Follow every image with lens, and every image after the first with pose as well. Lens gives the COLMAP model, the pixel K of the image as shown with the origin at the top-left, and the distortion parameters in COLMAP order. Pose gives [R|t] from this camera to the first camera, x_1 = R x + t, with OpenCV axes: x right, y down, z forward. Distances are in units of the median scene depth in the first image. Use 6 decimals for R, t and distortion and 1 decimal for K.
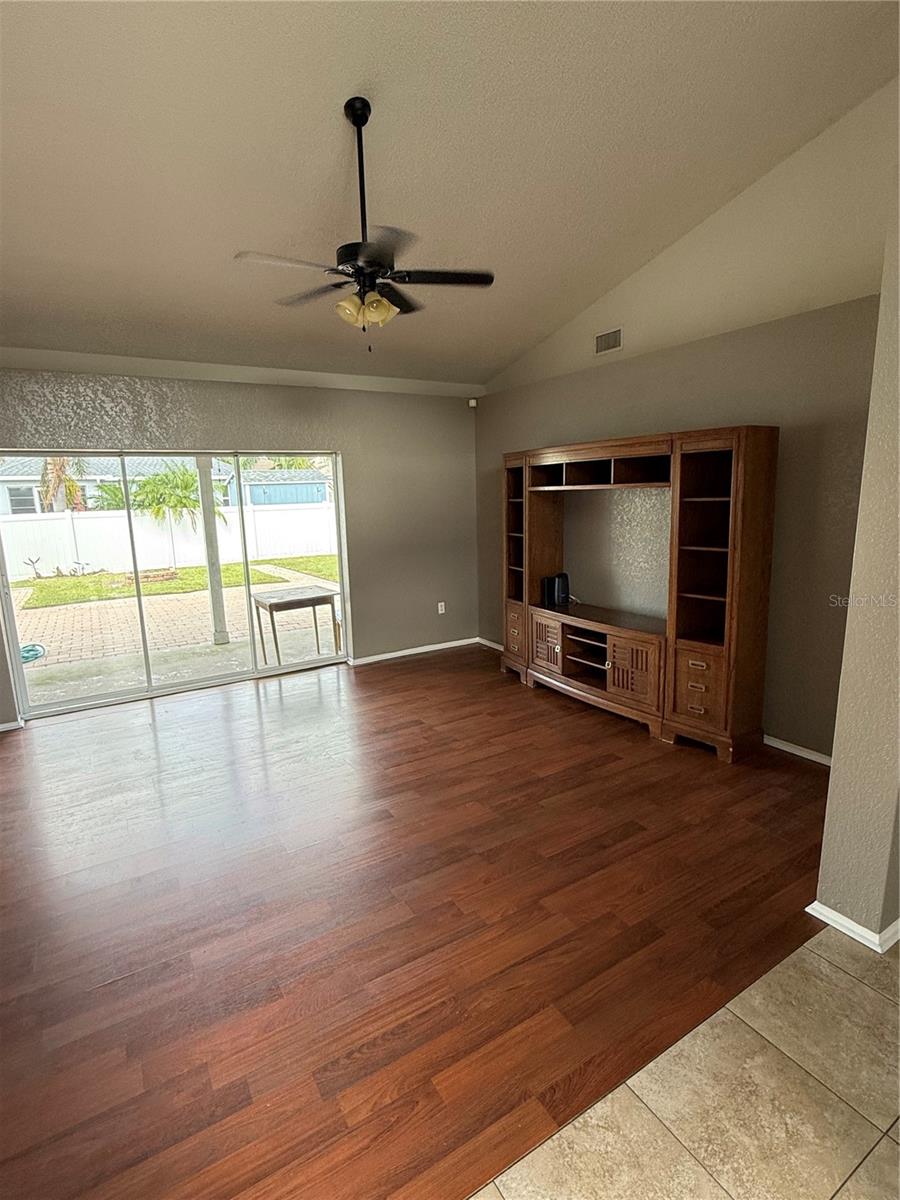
lens RADIAL K [[604.0, 0, 453.5], [0, 604.0, 601.5], [0, 0, 1]] dist [0.000305, 0.000034]
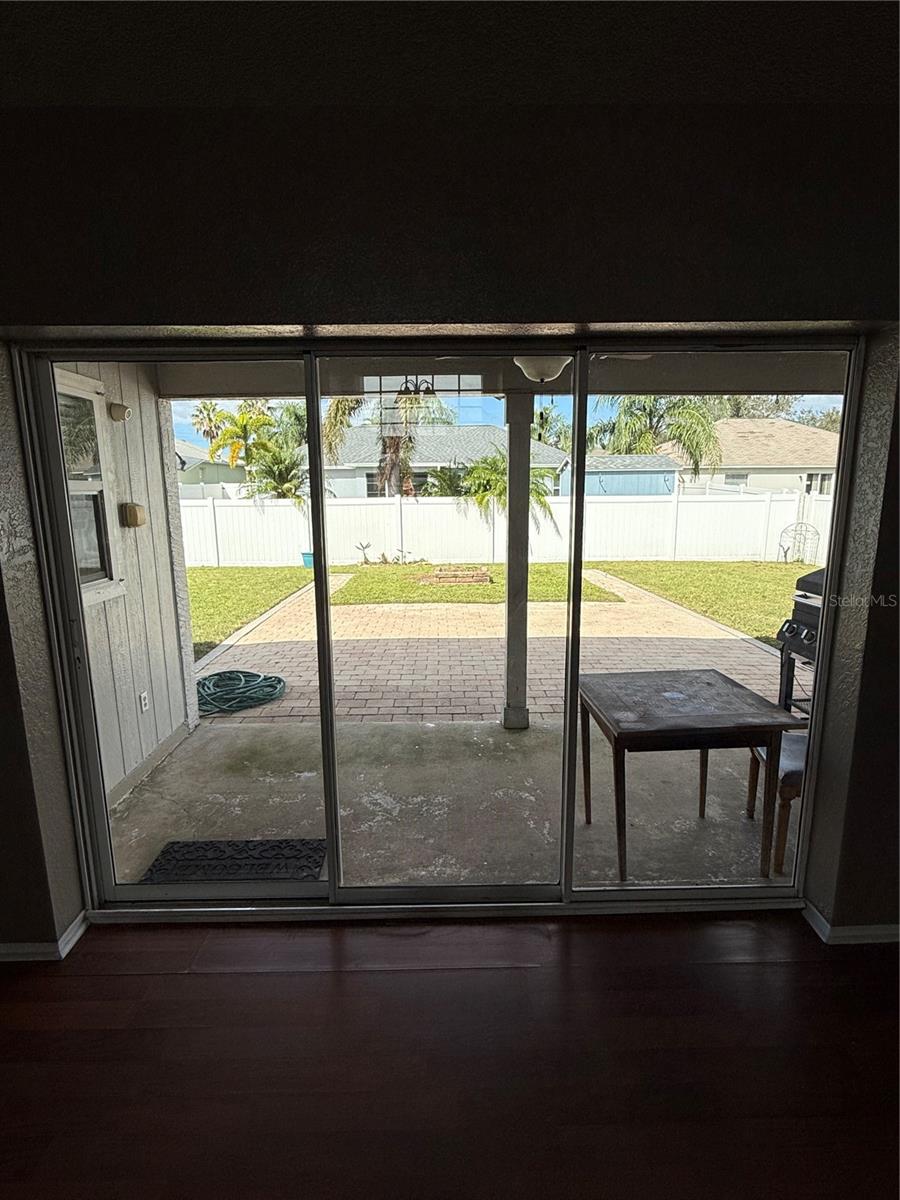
lens RADIAL K [[604.0, 0, 450.4], [0, 604.0, 601.9], [0, 0, 1]] dist [0.000305, 0.000034]
pose [[0.863256, 0.115095, -0.491470, -0.075183], [-0.109645, 0.993166, 0.039995, -0.030161], [0.492714, 0.019362, 0.869976, 0.208269]]
